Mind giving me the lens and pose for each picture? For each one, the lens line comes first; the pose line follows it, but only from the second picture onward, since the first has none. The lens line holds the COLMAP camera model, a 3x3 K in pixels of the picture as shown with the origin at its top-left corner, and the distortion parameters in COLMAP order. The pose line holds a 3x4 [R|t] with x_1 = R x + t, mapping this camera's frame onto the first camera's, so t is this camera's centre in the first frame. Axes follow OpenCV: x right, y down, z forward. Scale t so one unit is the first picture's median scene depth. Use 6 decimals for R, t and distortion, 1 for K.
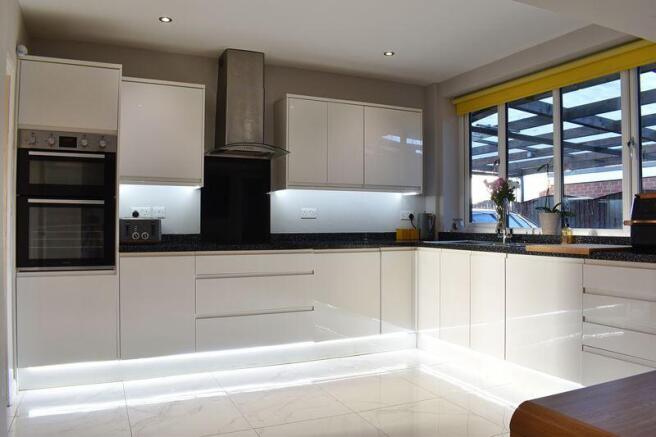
lens RADIAL K [[501.8, 0, 317.3], [0, 501.8, 218.8], [0, 0, 1]] dist [-0.094943, 0.008010]
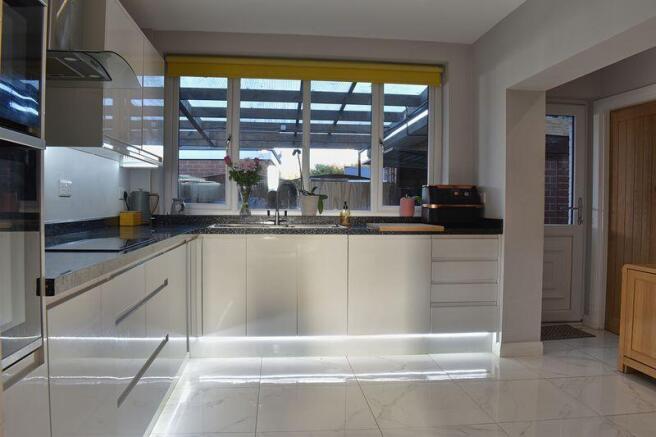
lens RADIAL K [[501.8, 0, 317.3], [0, 501.8, 218.8], [0, 0, 1]] dist [-0.094943, 0.008010]
pose [[0.321341, -0.030064, 0.946486, -0.637222], [-0.017680, 0.999131, 0.037739, -0.003061], [-0.946798, -0.028861, 0.320531, 0.706332]]
